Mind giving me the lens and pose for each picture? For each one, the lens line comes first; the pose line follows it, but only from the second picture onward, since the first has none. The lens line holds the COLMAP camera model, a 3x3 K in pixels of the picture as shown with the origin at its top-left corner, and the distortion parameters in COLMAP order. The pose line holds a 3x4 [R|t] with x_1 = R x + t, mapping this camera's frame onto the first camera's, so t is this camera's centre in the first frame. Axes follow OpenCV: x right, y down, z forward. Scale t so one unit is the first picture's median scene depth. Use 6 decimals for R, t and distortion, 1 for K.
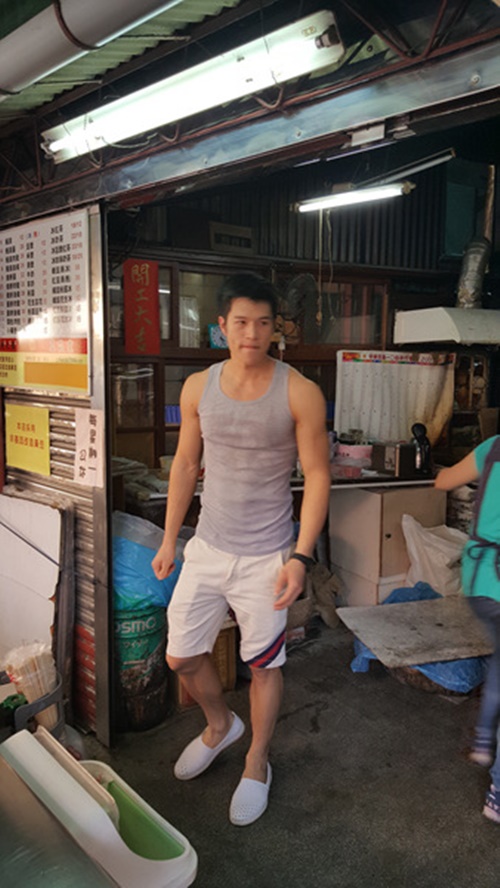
lens RADIAL K [[669.1, 0, 236.8], [0, 669.1, 438.2], [0, 0, 1]] dist [0.137906, -0.204885]
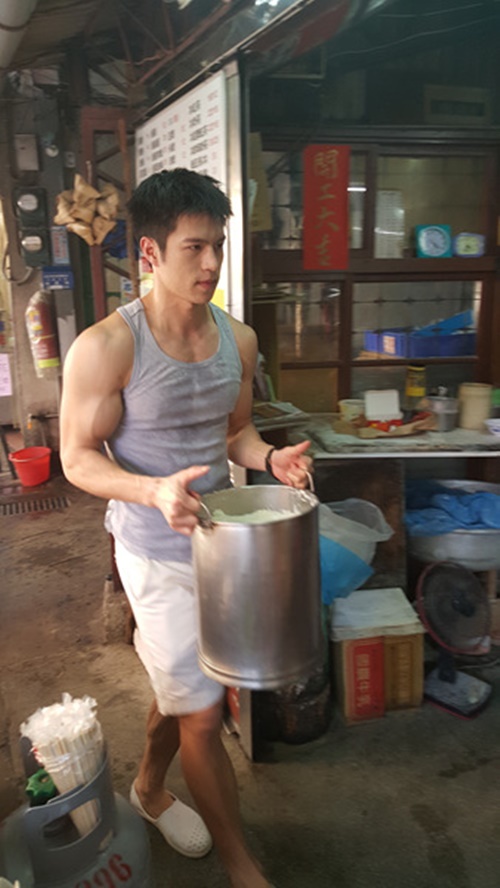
lens RADIAL K [[648.5, 0, 248.8], [0, 648.5, 418.1], [0, 0, 1]] dist [0.112132, -0.179952]
pose [[0.940786, 0.053633, -0.334733, 0.042731], [-0.016143, 0.993373, 0.113793, -0.037624], [0.338618, -0.101652, 0.935417, 0.234081]]
